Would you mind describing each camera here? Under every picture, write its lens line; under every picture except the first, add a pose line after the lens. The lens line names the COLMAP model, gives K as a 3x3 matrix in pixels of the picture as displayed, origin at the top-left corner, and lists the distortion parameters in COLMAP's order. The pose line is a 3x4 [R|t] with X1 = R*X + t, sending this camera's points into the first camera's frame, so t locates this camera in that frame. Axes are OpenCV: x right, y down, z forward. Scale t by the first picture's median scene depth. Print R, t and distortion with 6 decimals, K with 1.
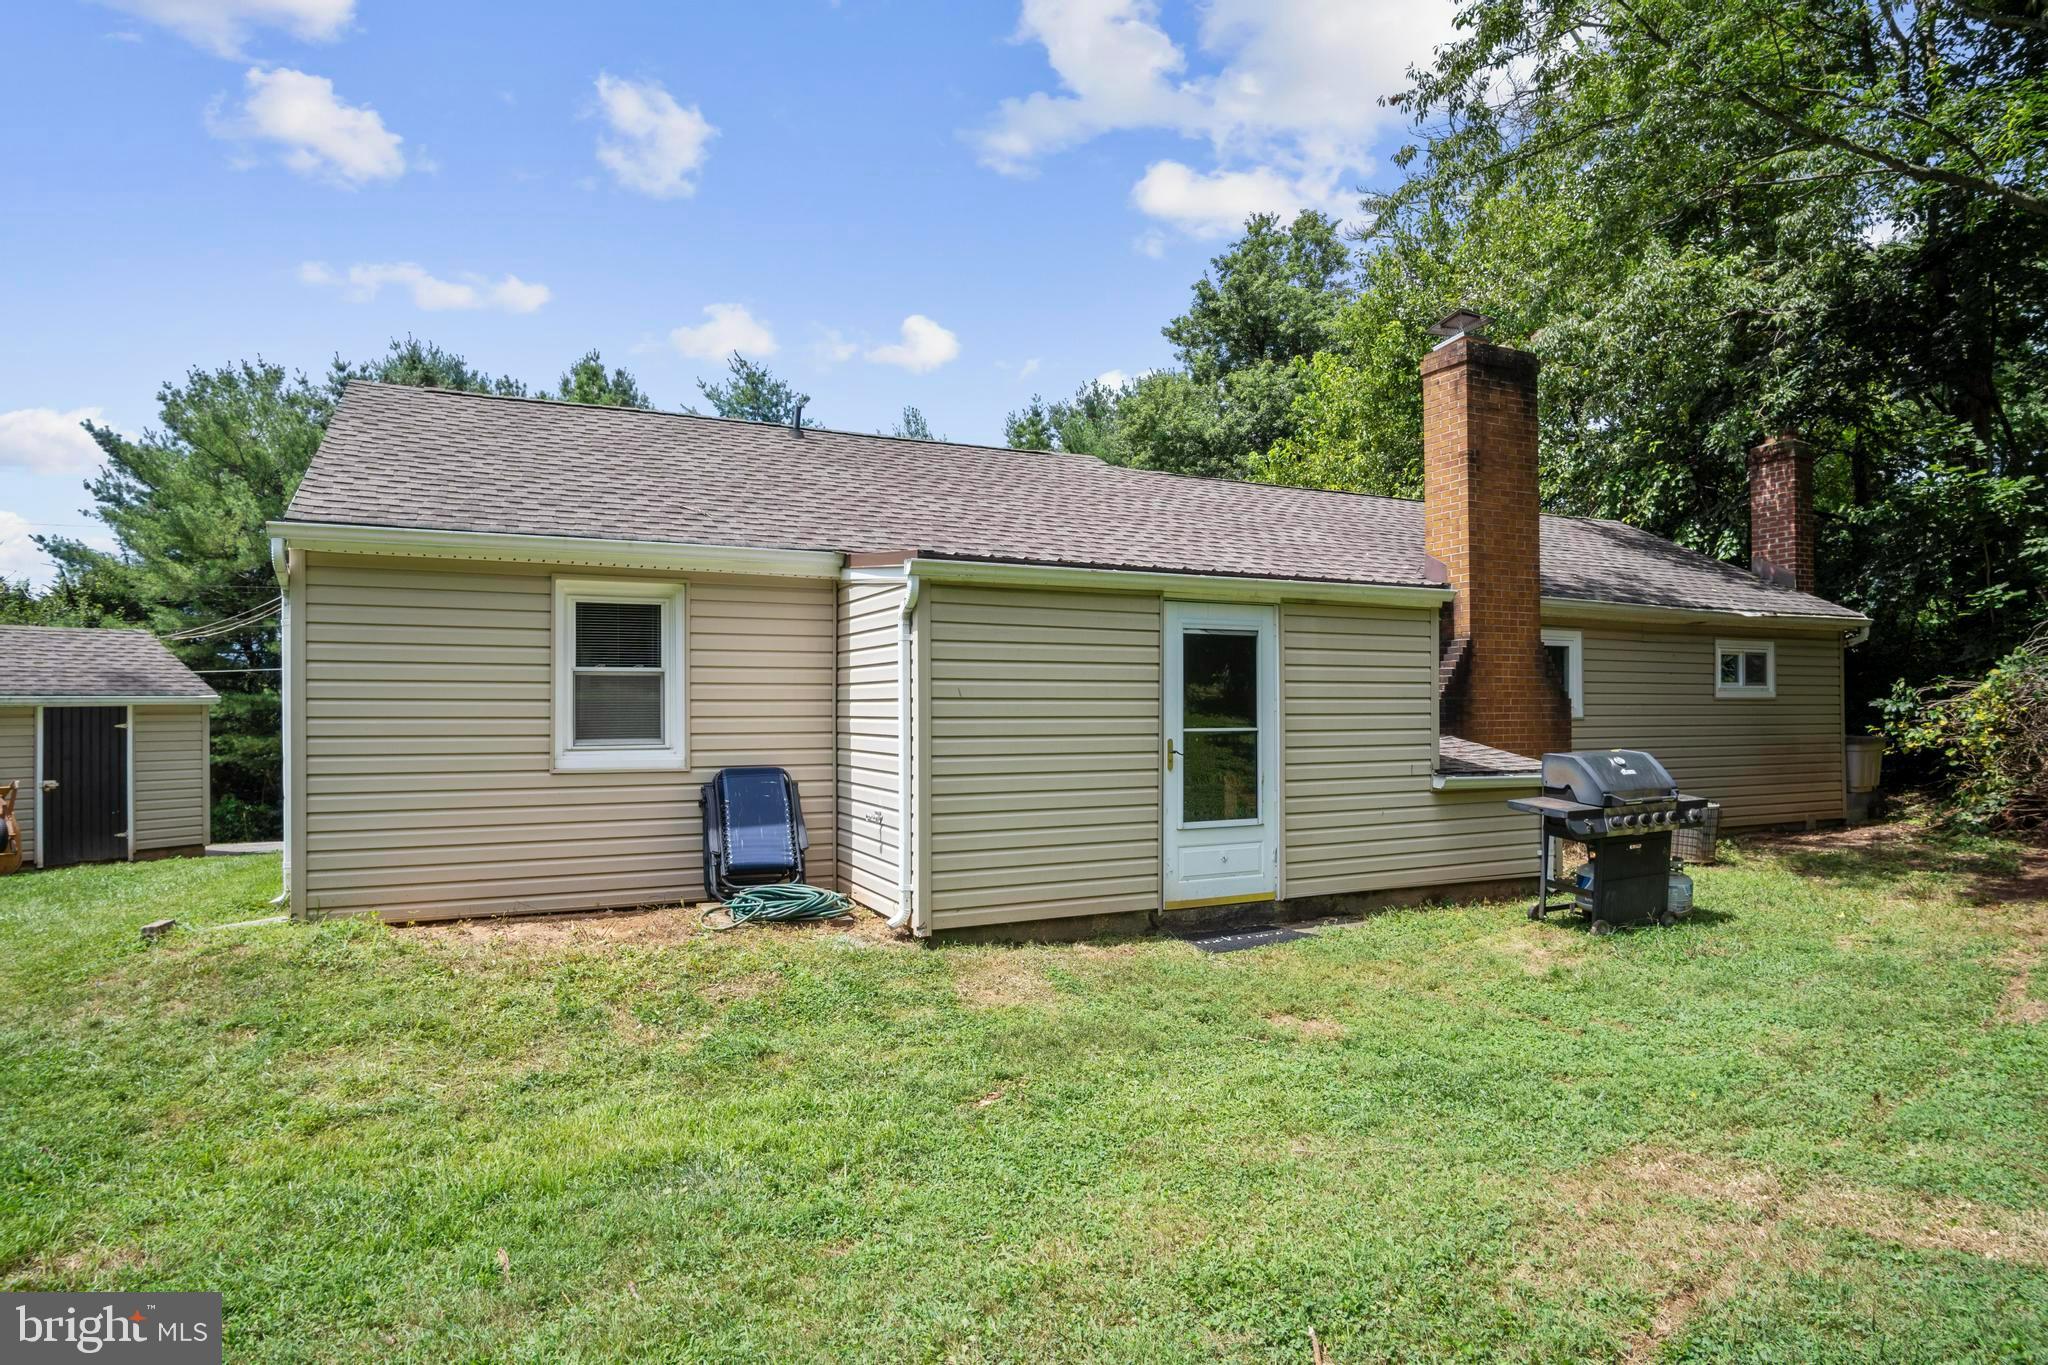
lens RADIAL K [[1103.1, 0, 1018.2], [0, 1103.1, 691.6], [0, 0, 1]] dist [-0.027194, 0.001633]
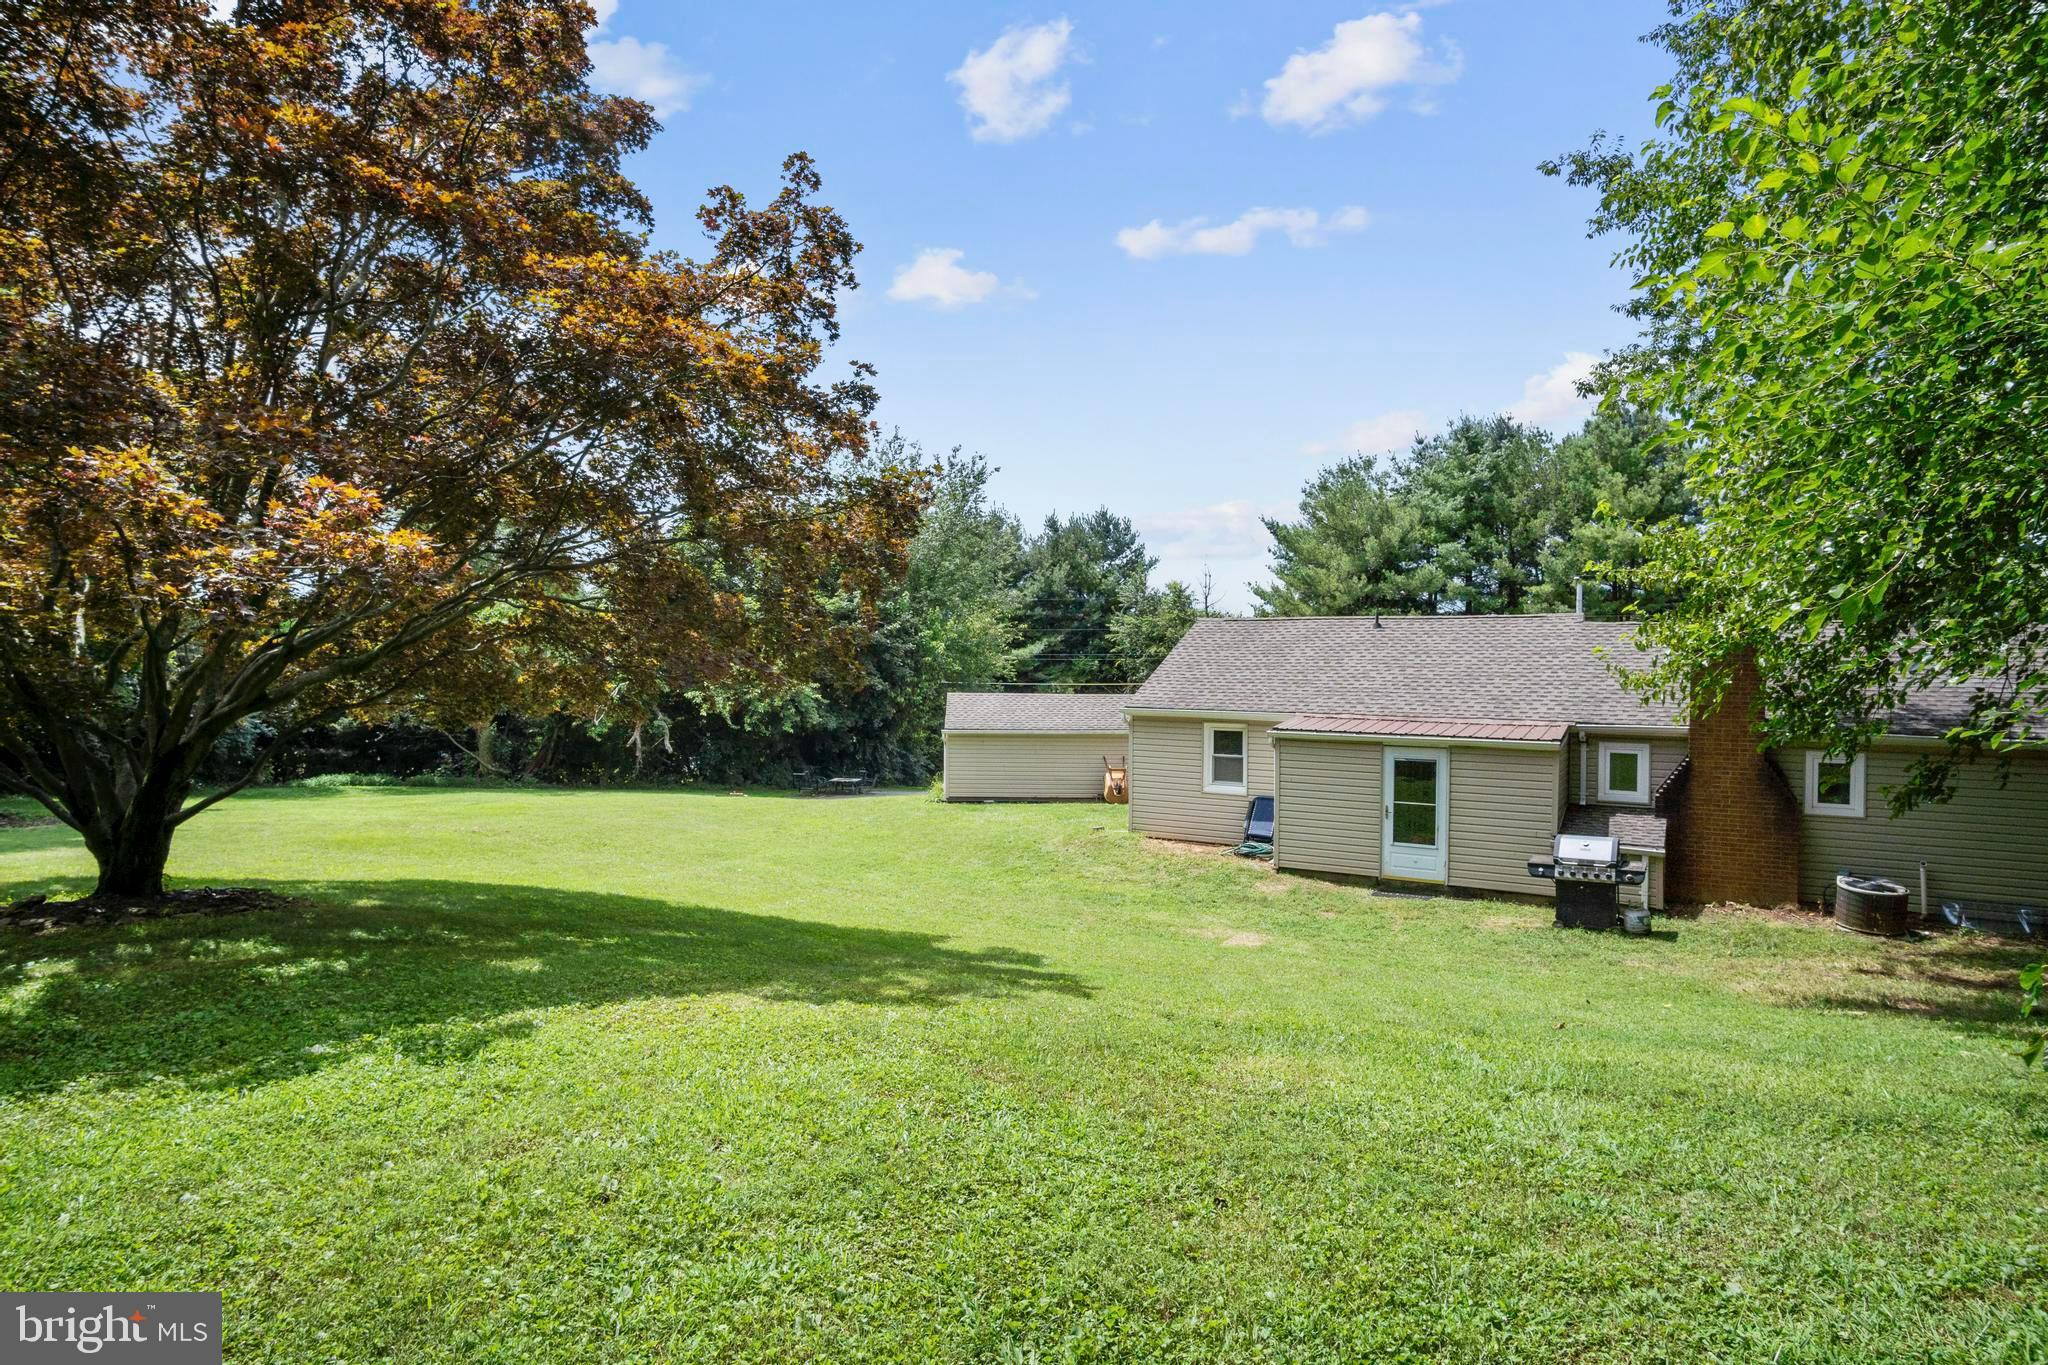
lens RADIAL K [[1103.1, 0, 1026.6], [0, 1103.1, 677.1], [0, 0, 1]] dist [-0.027194, 0.001633]
pose [[0.546547, 0.014508, -0.837303, 1.610419], [0.000566, 0.999843, 0.017693, -0.258763], [0.837428, -0.010144, 0.546453, -0.862251]]
